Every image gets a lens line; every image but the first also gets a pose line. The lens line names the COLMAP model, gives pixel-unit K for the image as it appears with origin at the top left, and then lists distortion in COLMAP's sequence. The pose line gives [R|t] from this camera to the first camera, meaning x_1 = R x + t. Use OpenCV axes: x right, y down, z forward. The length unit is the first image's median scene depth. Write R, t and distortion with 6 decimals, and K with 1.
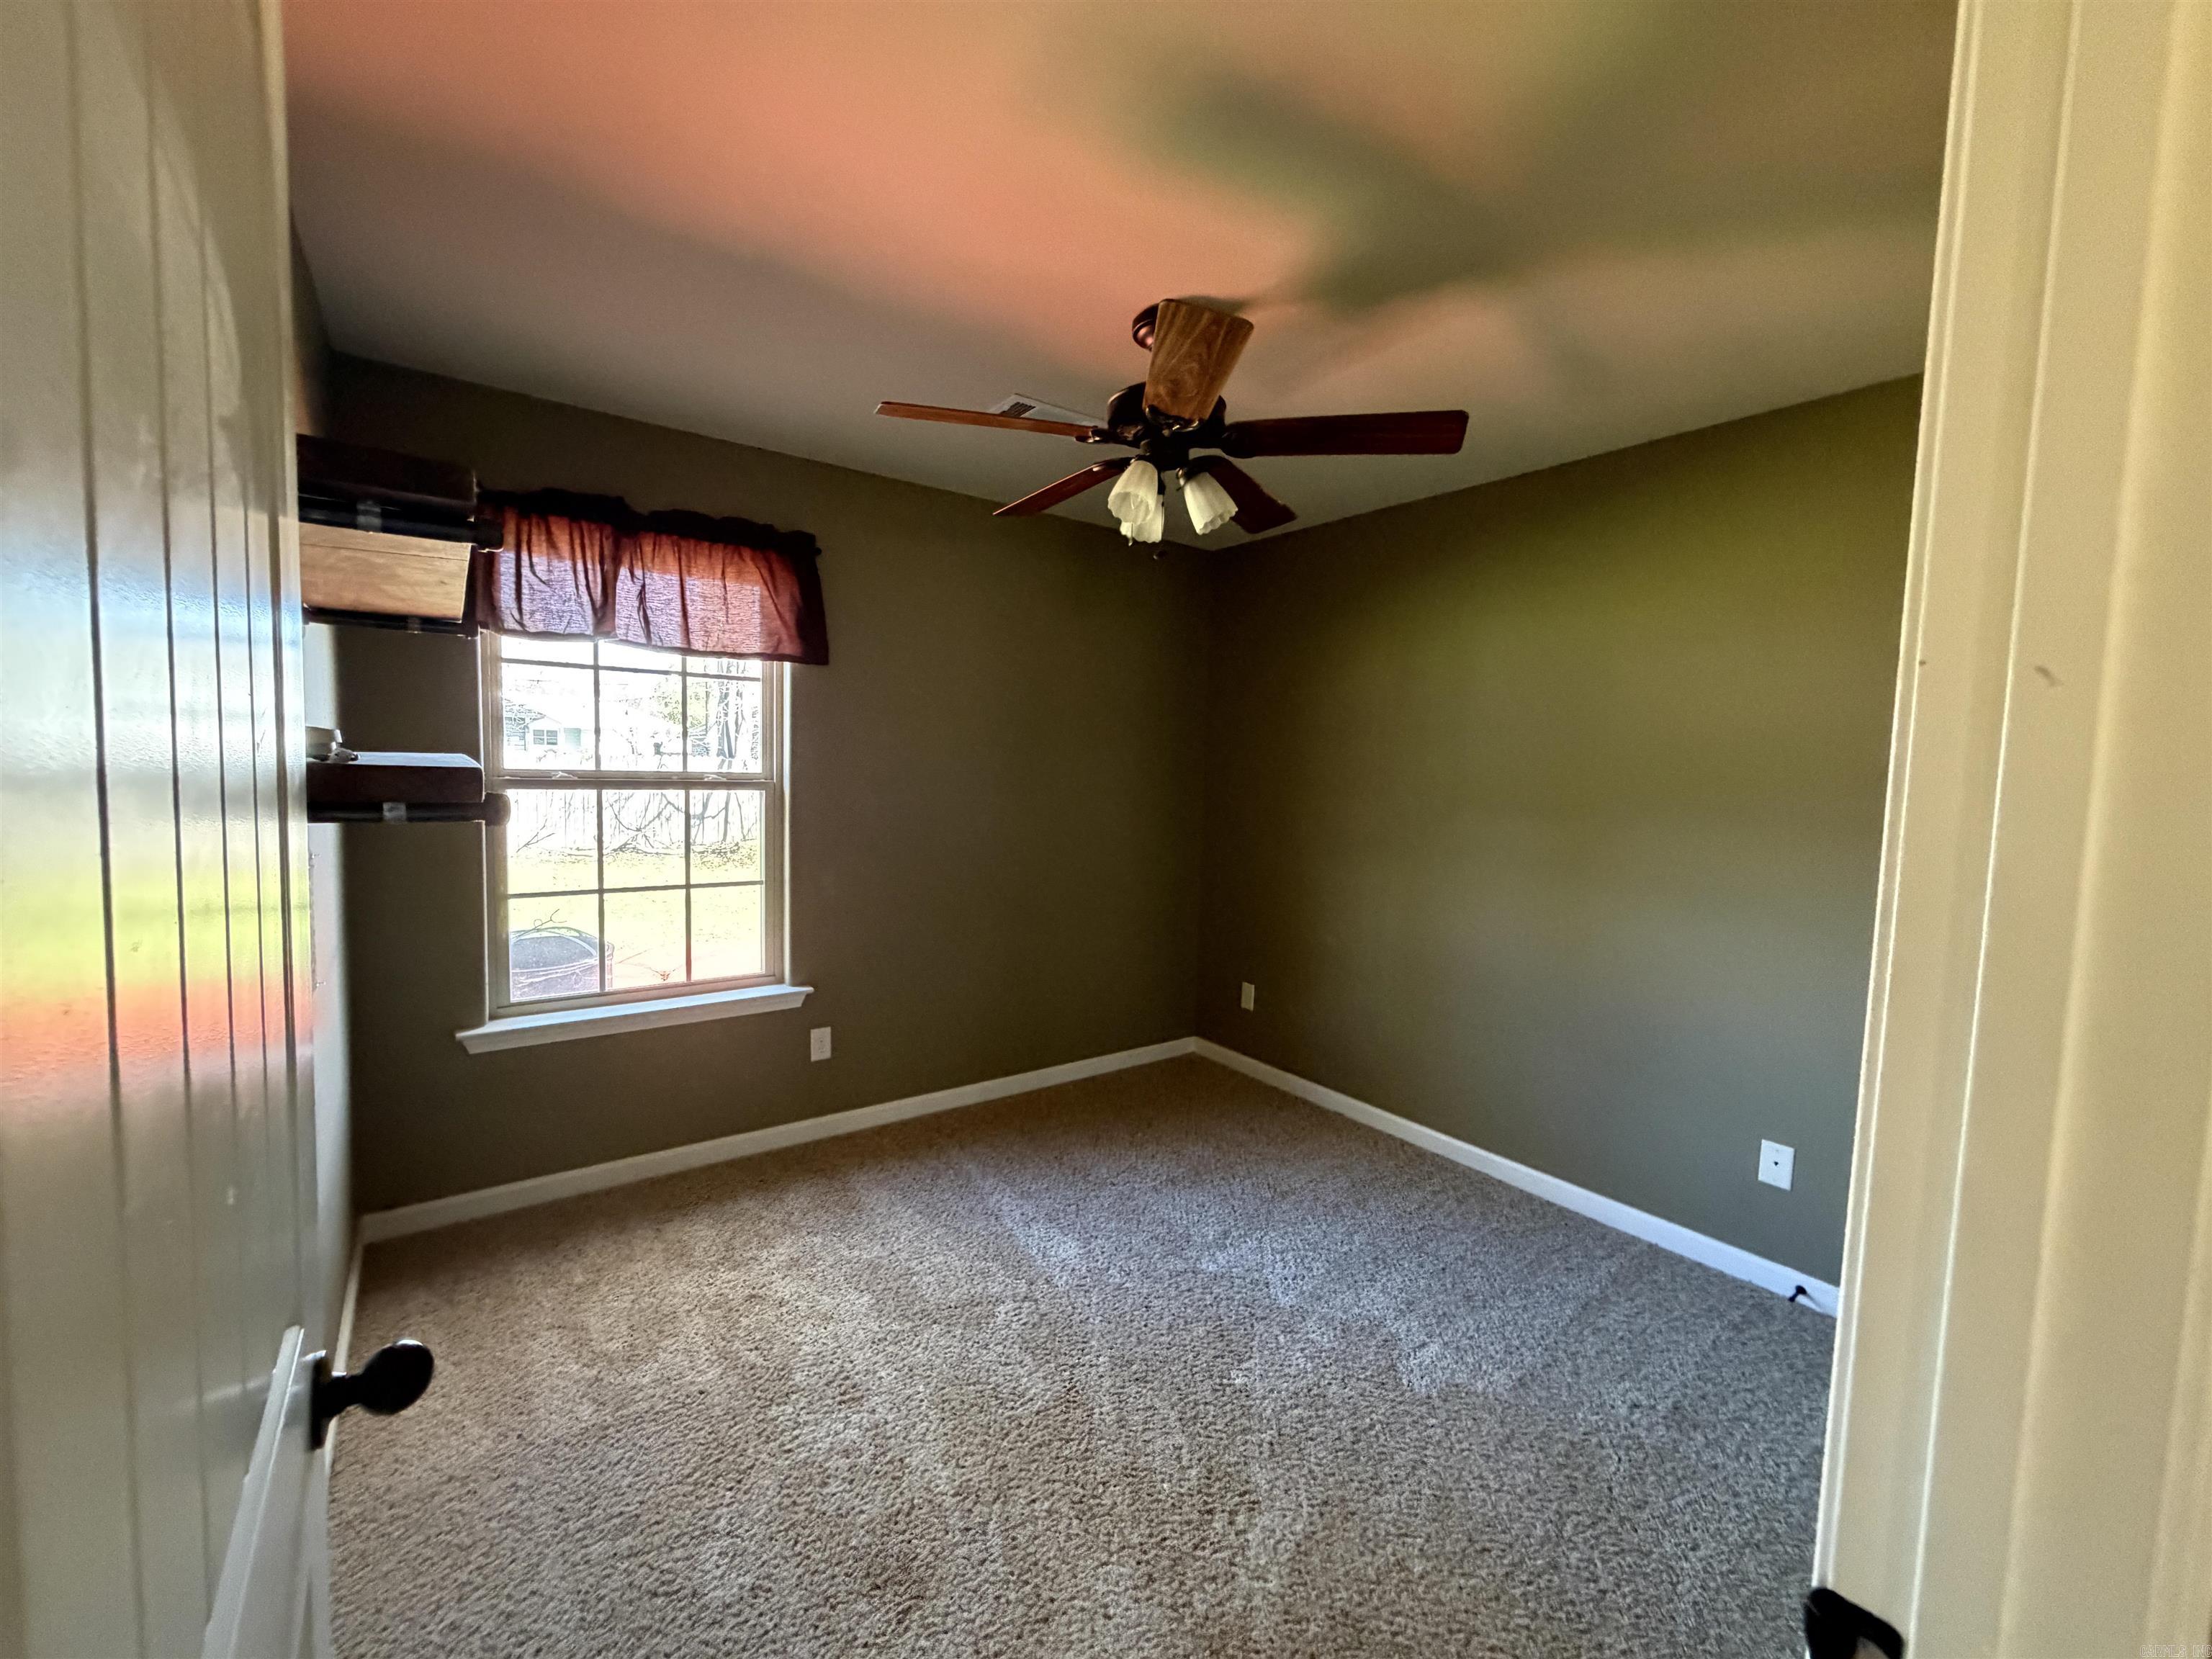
lens RADIAL K [[885.2, 0, 1096.4], [0, 885.2, 825.8], [0, 0, 1]] dist [0.008417, -0.002767]
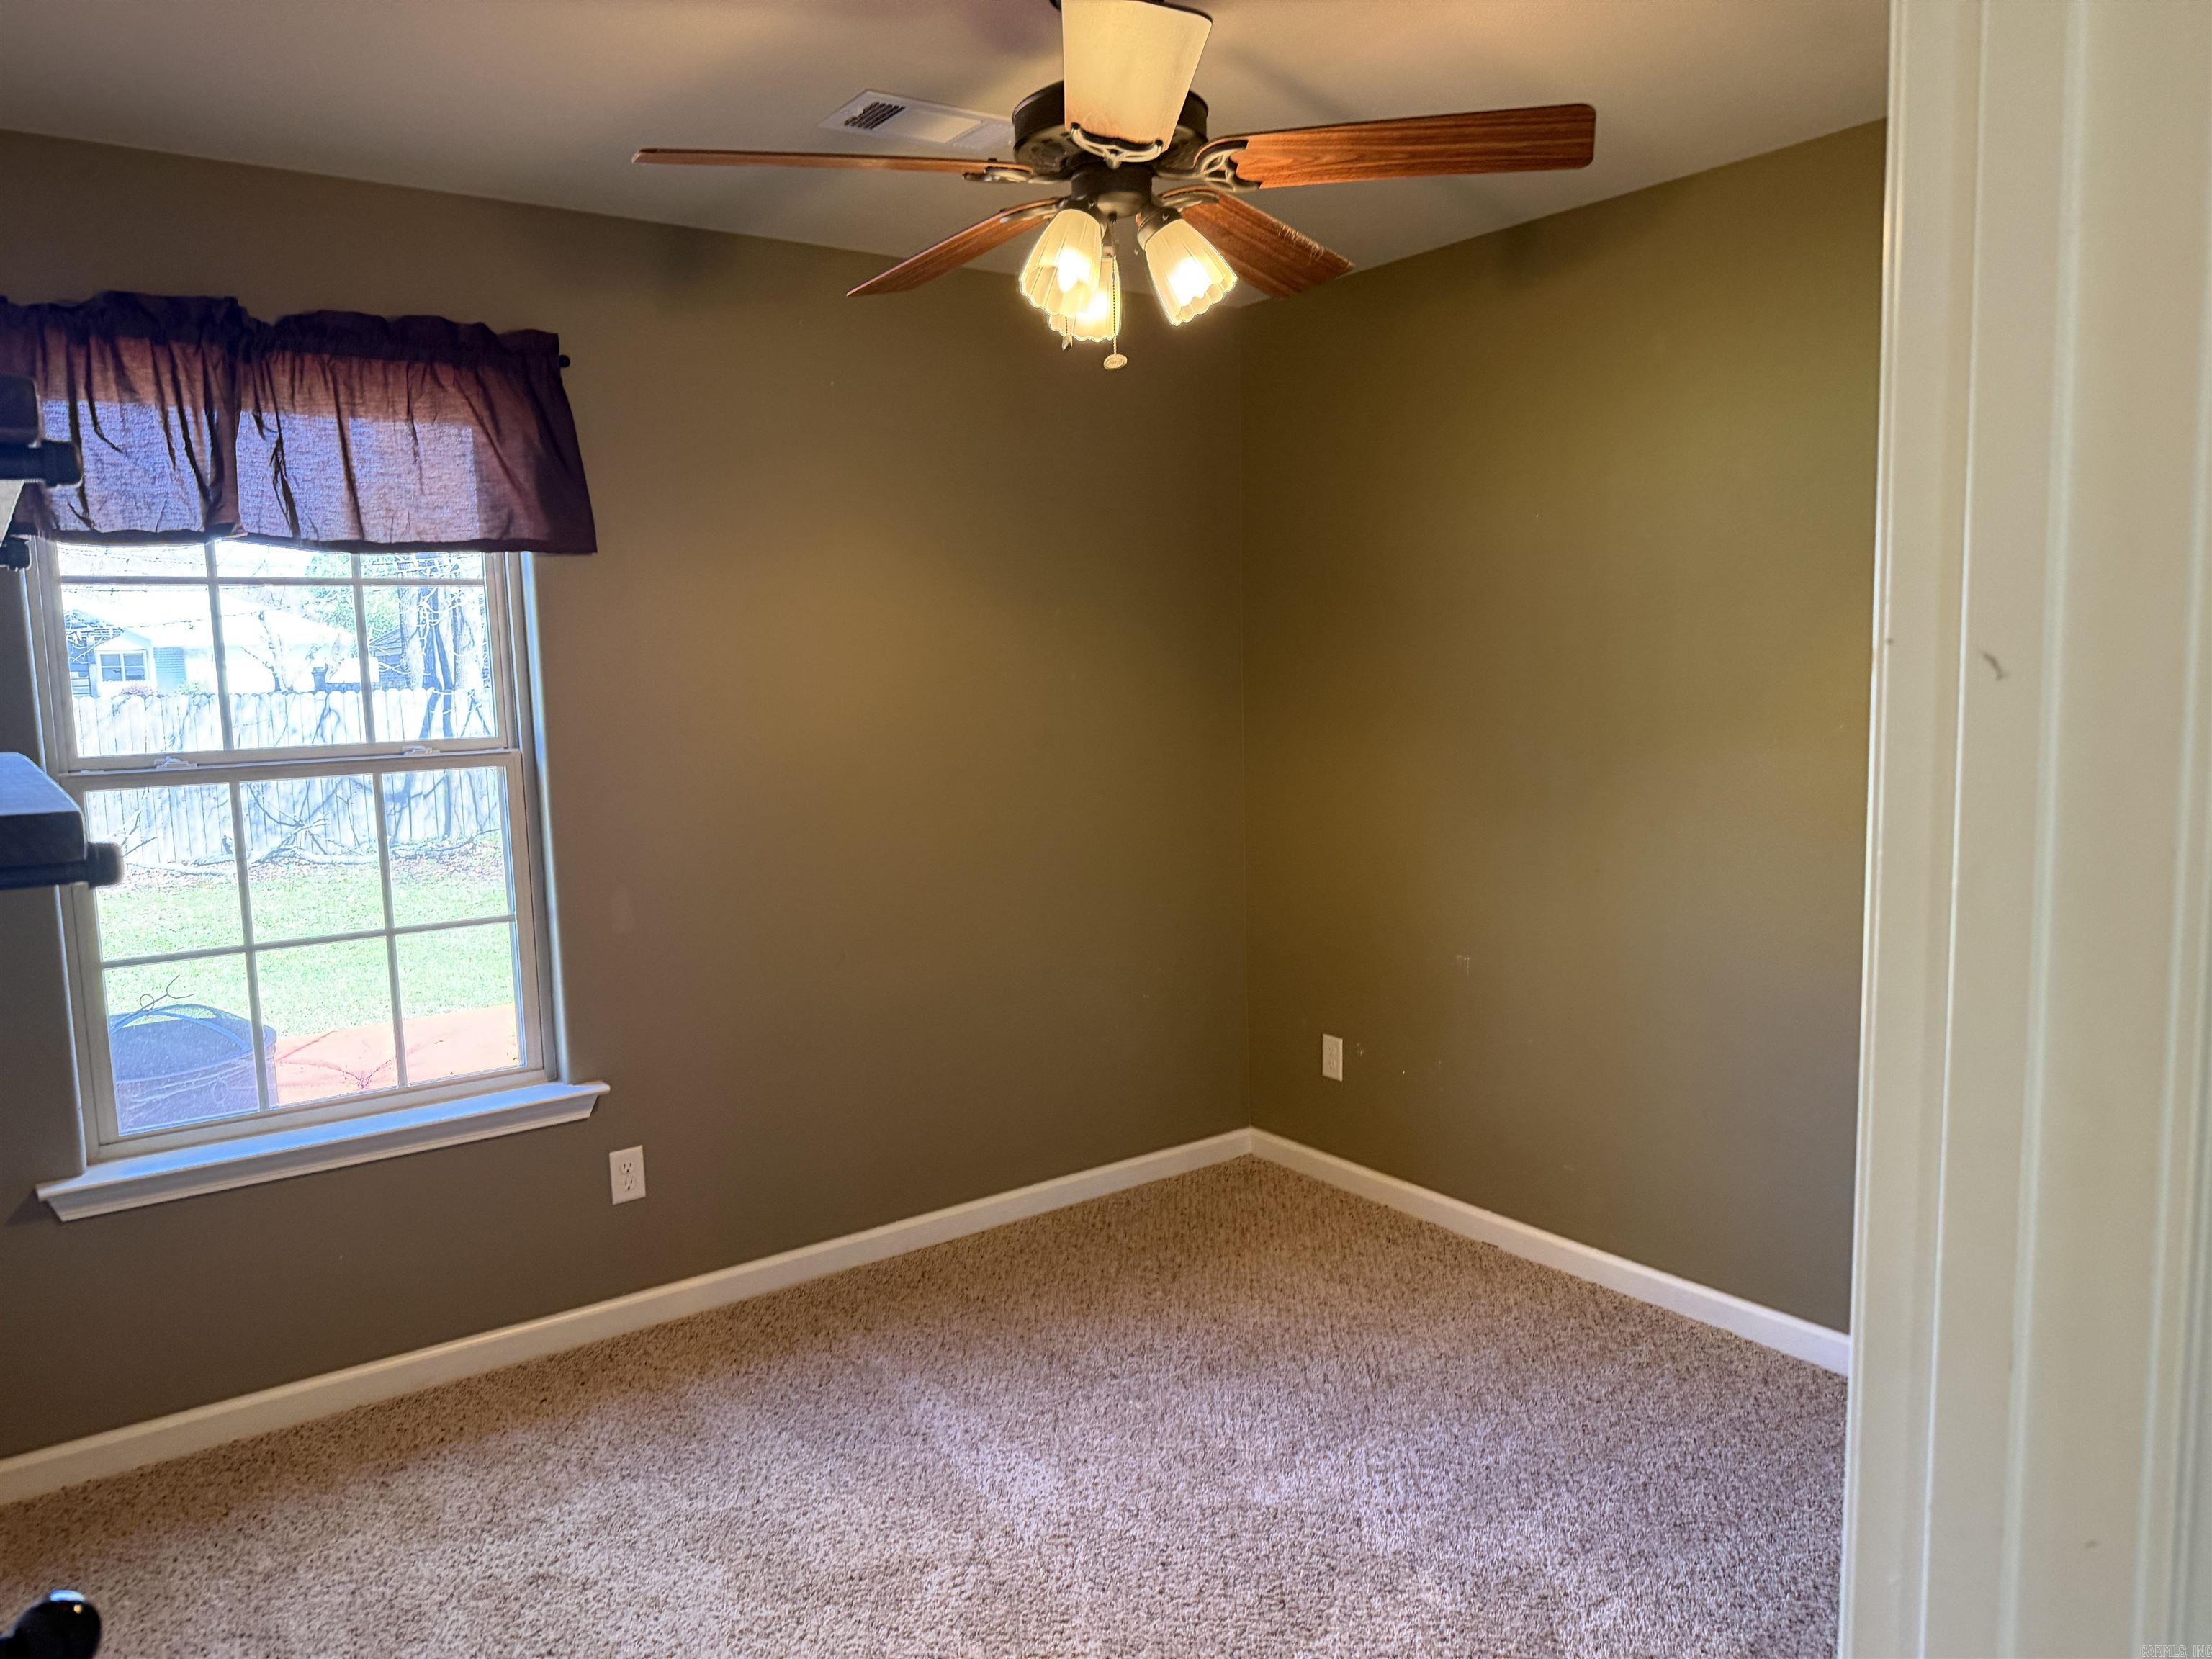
lens RADIAL K [[1546.3, 0, 1073.1], [0, 1546.3, 834.9], [0, 0, 1]] dist [0.093240, -0.118631]
pose [[0.998289, -0.055325, -0.018906, 0.039670], [0.056079, 0.997543, 0.041992, -0.021106], [0.016536, -0.042981, 0.998939, -0.083182]]
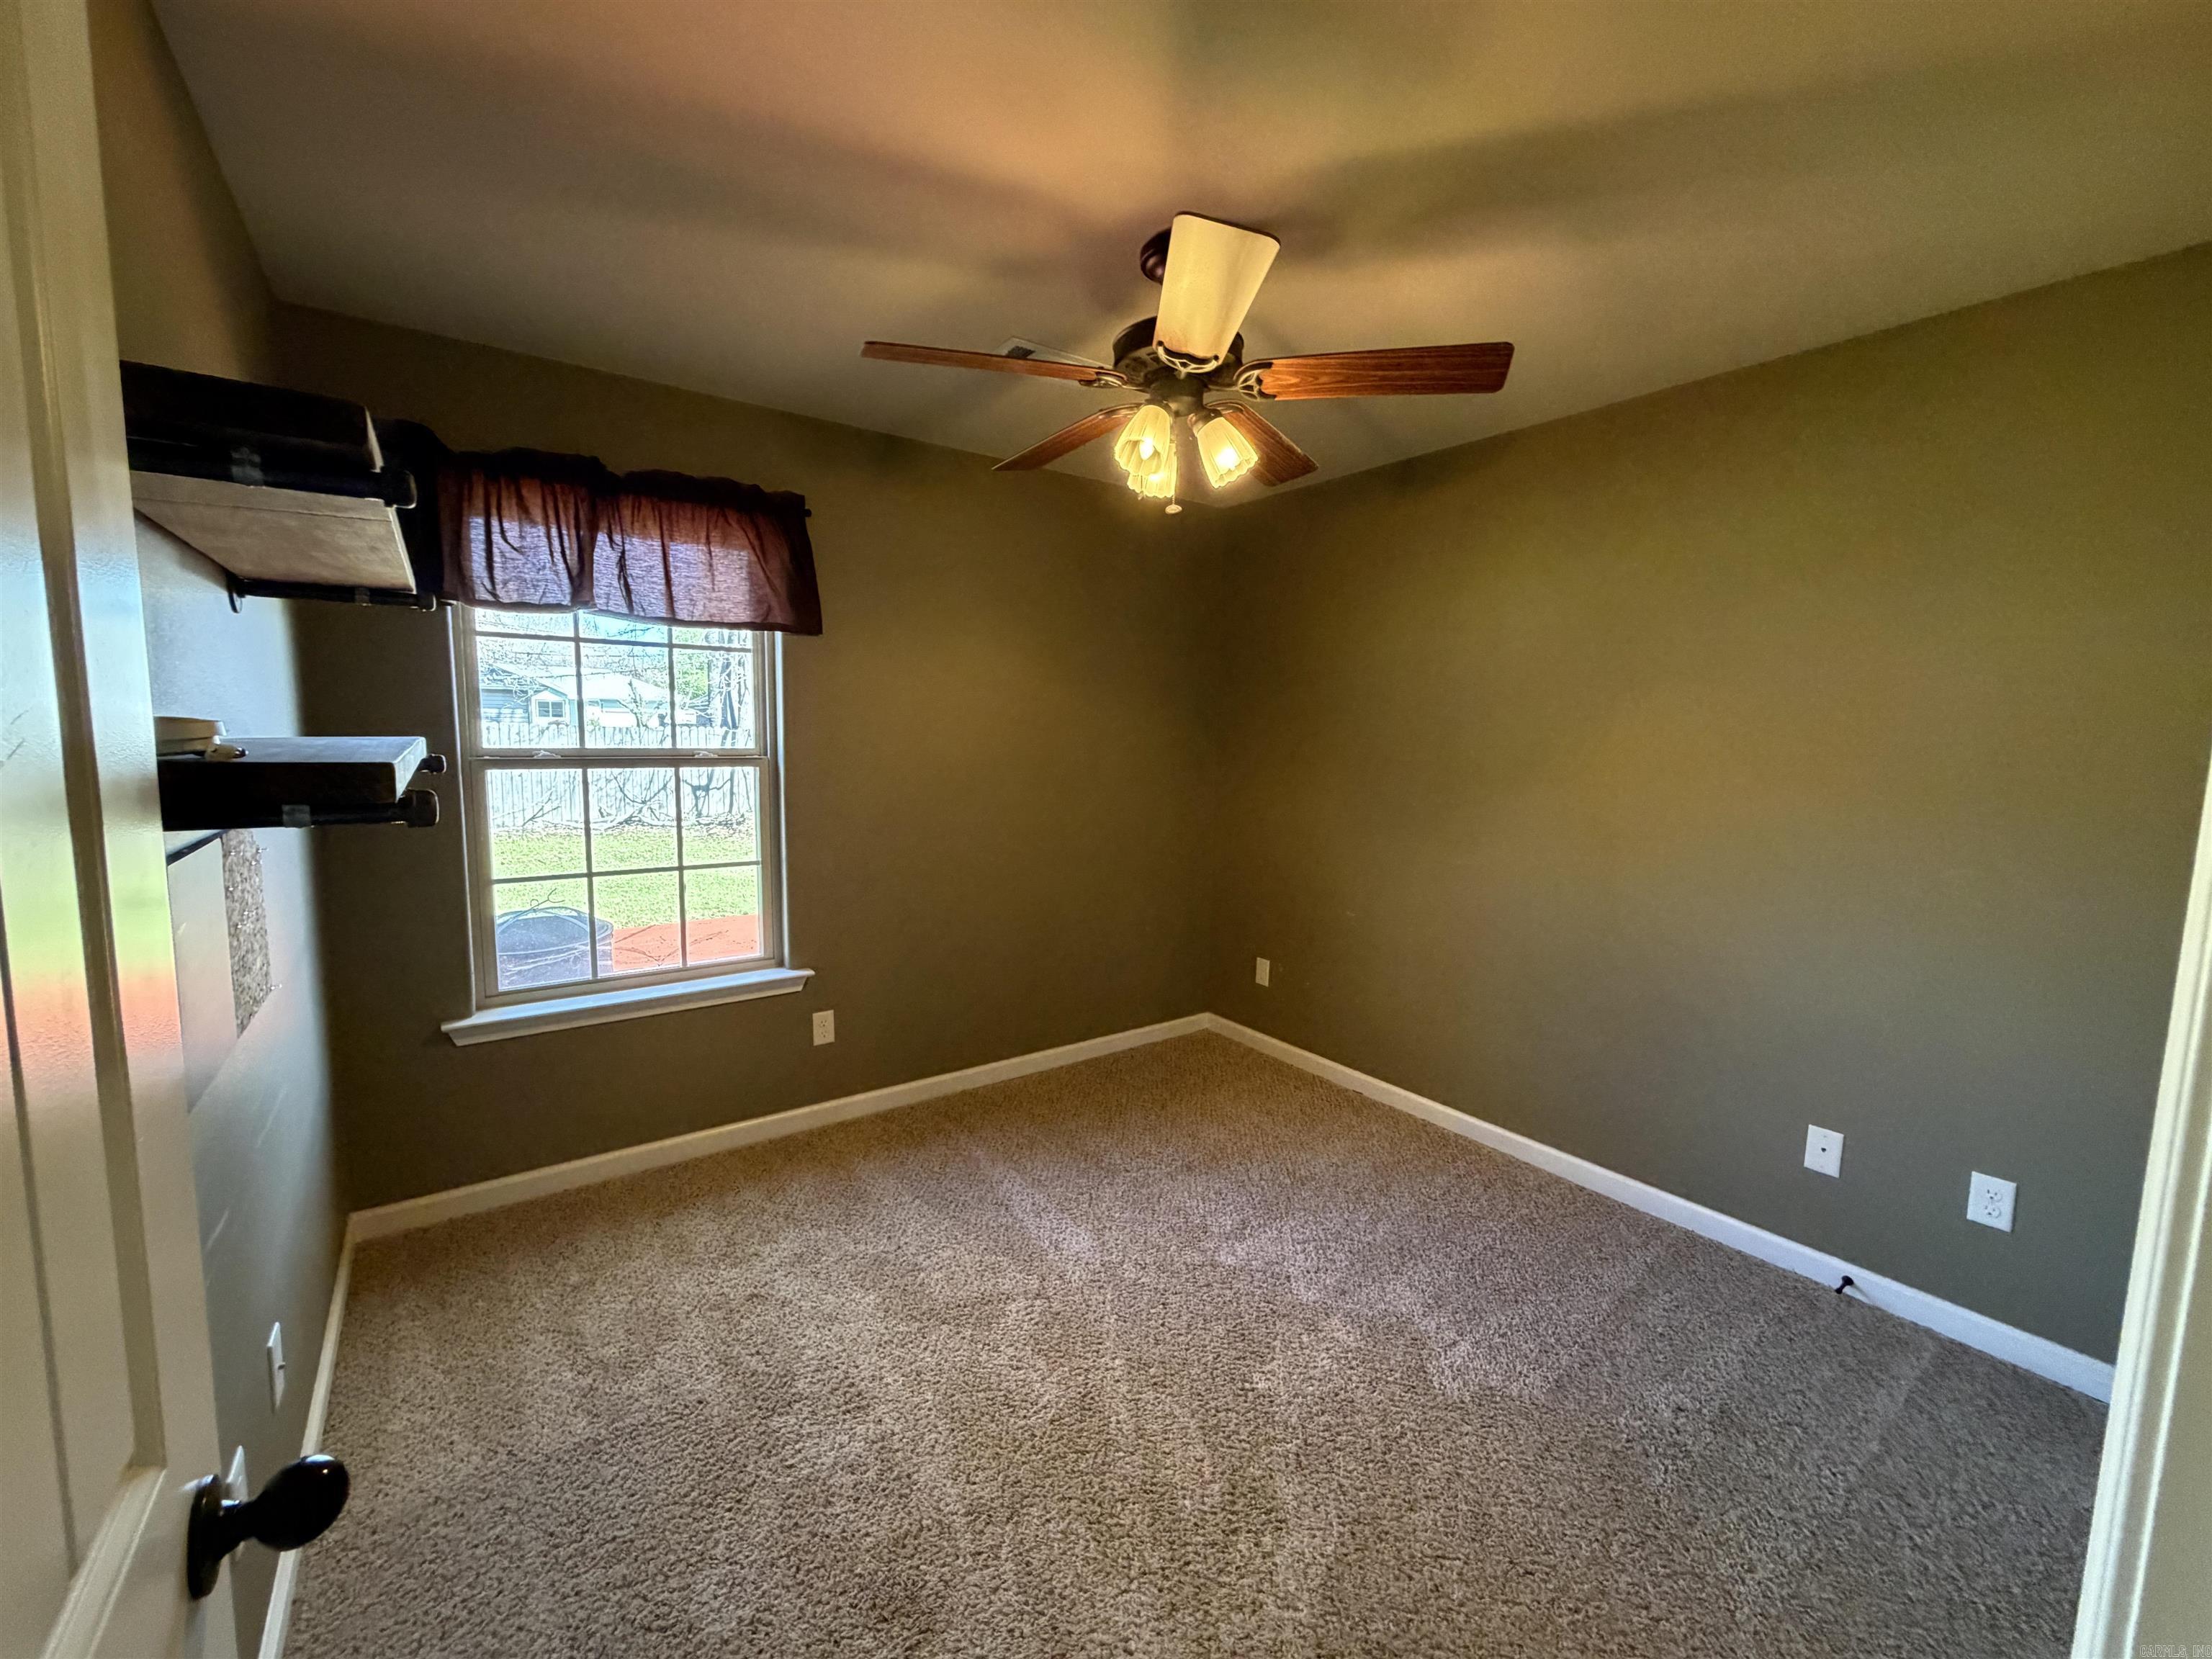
lens RADIAL K [[885.2, 0, 1096.8], [0, 885.2, 826.5], [0, 0, 1]] dist [0.008417, -0.002767]
pose [[0.999913, -0.010677, -0.007760, -0.002575], [0.010971, 0.999181, 0.038958, -0.011592], [0.007337, -0.039040, 0.999211, 0.056318]]
